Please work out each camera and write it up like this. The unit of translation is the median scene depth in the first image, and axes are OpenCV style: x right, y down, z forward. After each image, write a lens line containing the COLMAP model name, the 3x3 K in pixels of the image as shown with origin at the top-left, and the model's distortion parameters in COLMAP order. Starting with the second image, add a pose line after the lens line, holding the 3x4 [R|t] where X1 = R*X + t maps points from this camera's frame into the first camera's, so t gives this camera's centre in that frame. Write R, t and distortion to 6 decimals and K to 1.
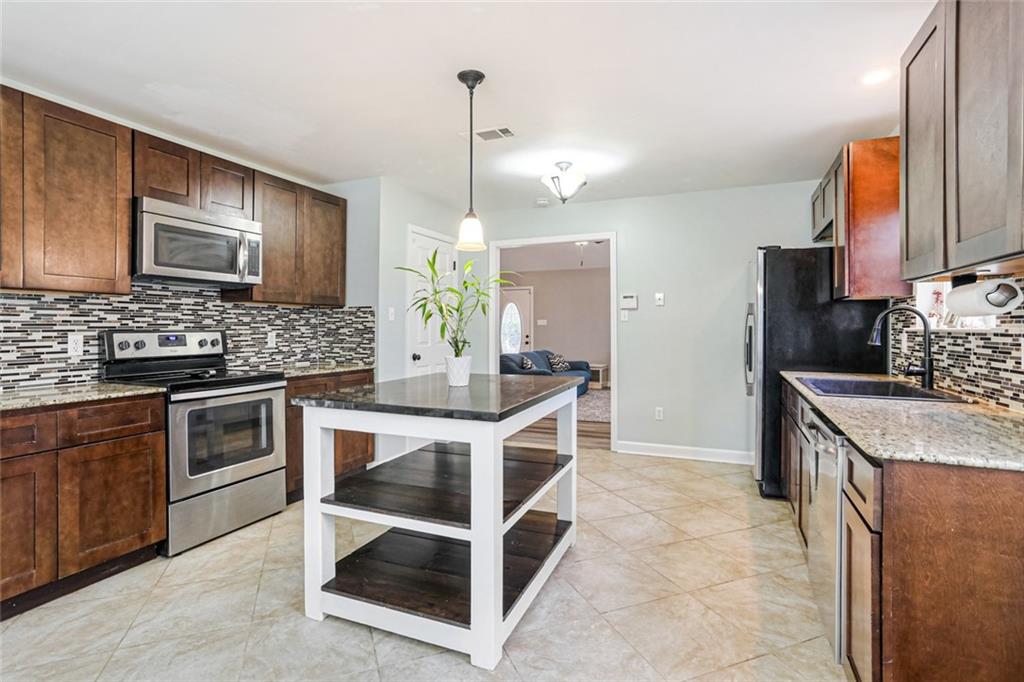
lens RADIAL K [[505.2, 0, 517.6], [0, 505.2, 332.0], [0, 0, 1]] dist [-0.020892, 0.004947]
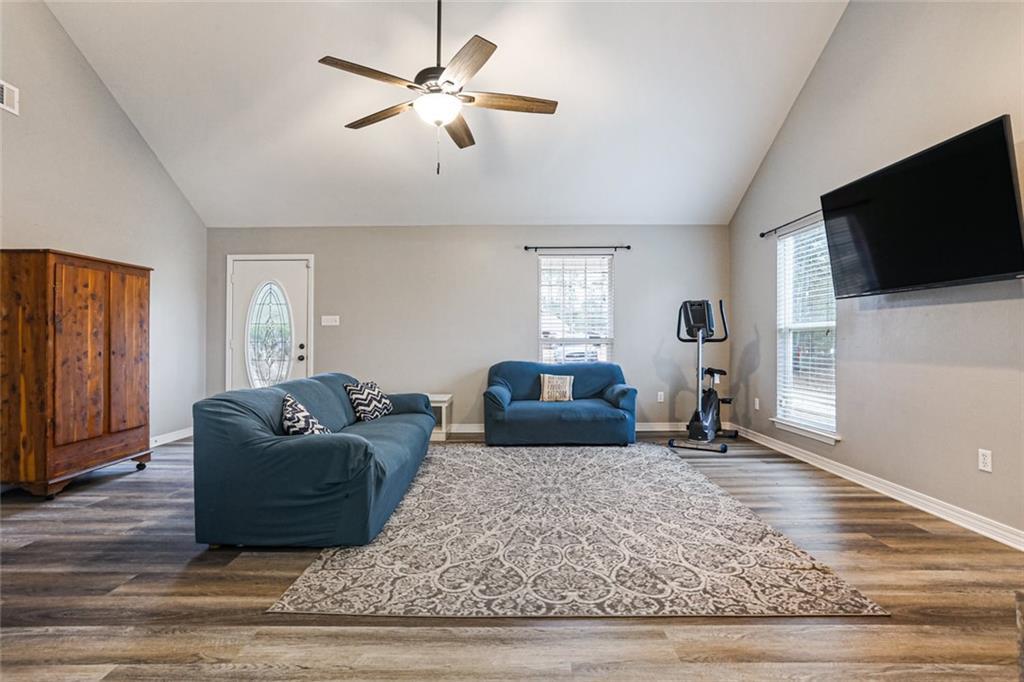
lens RADIAL K [[505.2, 0, 510.8], [0, 505.2, 340.6], [0, 0, 1]] dist [-0.020892, 0.004947]
pose [[0.919163, -0.001580, 0.393874, 0.043155], [0.003957, 0.999979, -0.005222, 0.021960], [-0.393857, 0.006358, 0.919150, 1.393948]]
